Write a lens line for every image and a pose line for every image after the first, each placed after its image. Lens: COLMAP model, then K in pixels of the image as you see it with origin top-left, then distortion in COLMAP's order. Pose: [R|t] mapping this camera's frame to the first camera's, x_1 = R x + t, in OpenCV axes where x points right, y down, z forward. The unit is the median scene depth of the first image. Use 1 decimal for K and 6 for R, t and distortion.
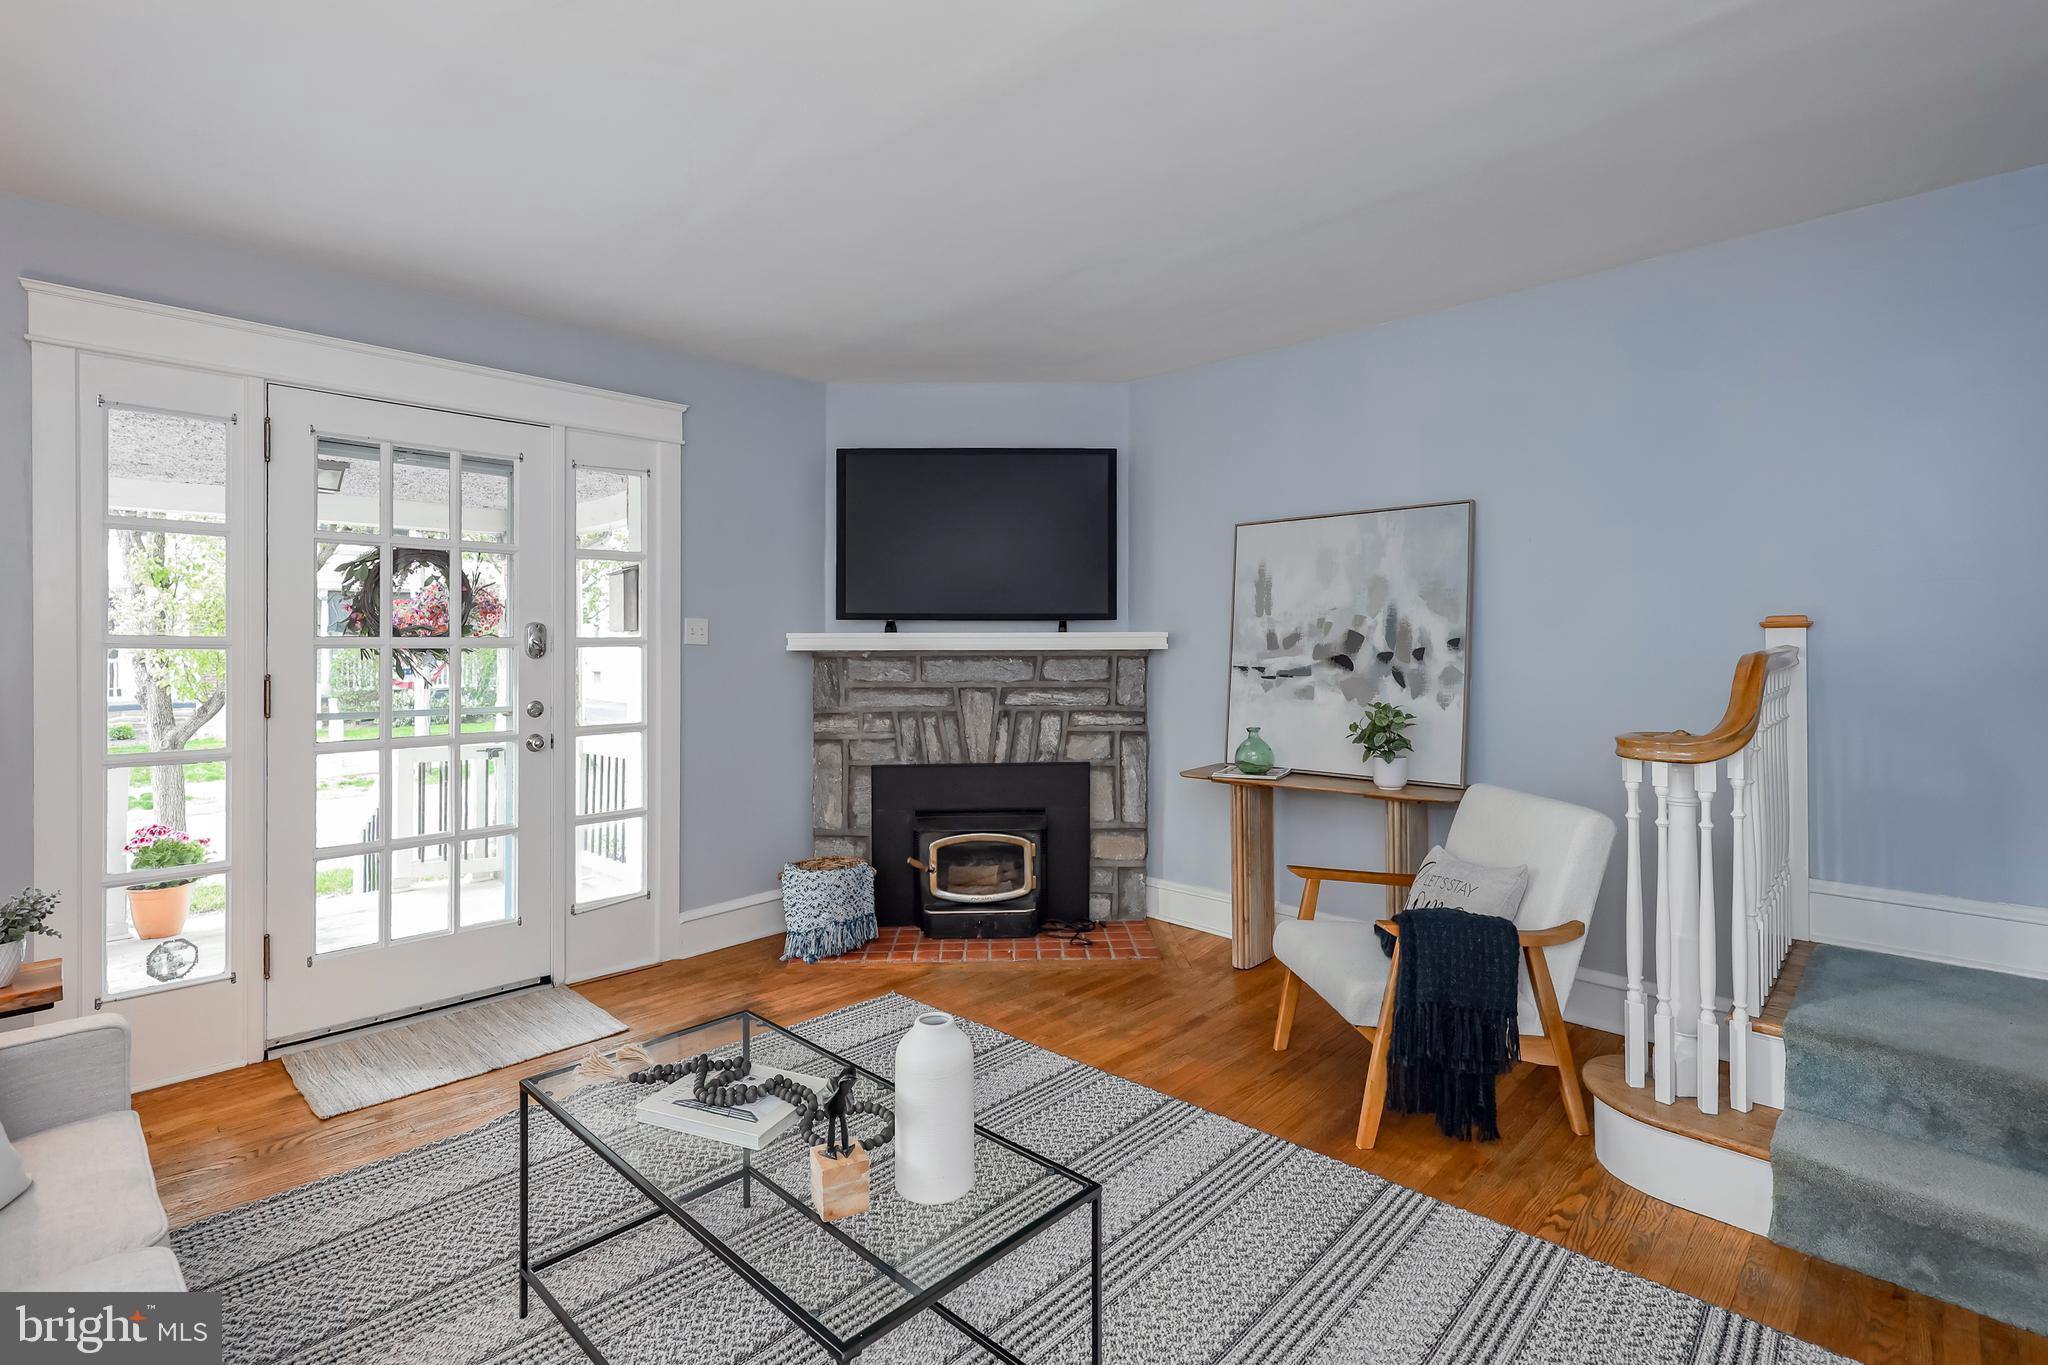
lens RADIAL K [[946.3, 0, 1019.2], [0, 946.3, 638.8], [0, 0, 1]] dist [0.002649, 0.000187]
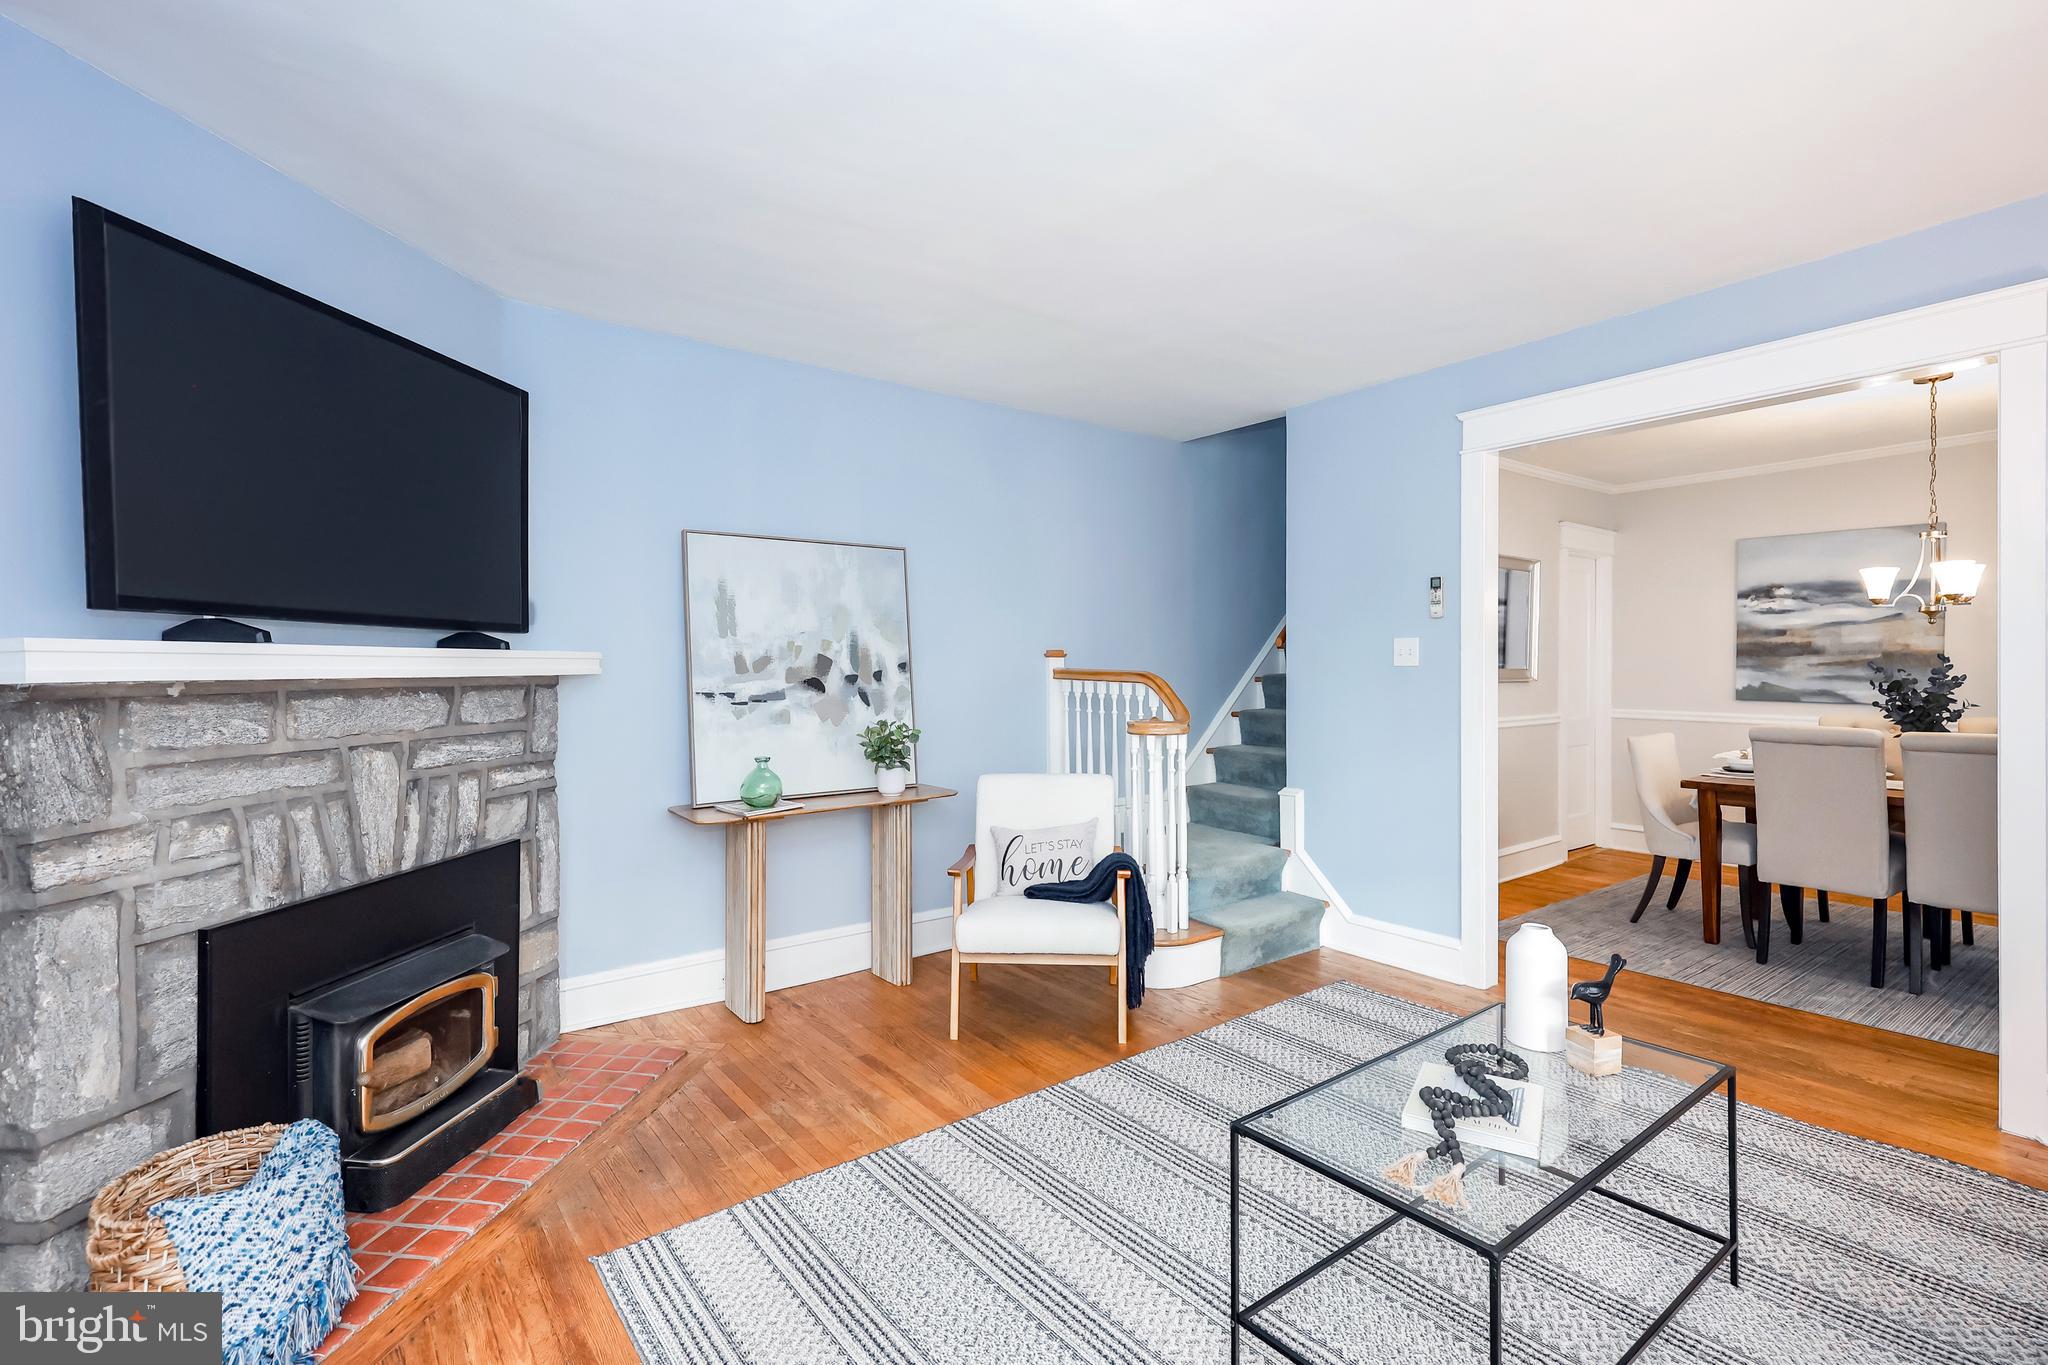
lens RADIAL K [[946.3, 0, 1023.8], [0, 946.3, 674.8], [0, 0, 1]] dist [0.002649, 0.000187]
pose [[0.145025, -0.005202, 0.989414, -0.591385], [-0.000800, 0.999985, 0.005375, 0.007299], [-0.989428, -0.001571, 0.145019, 0.573078]]
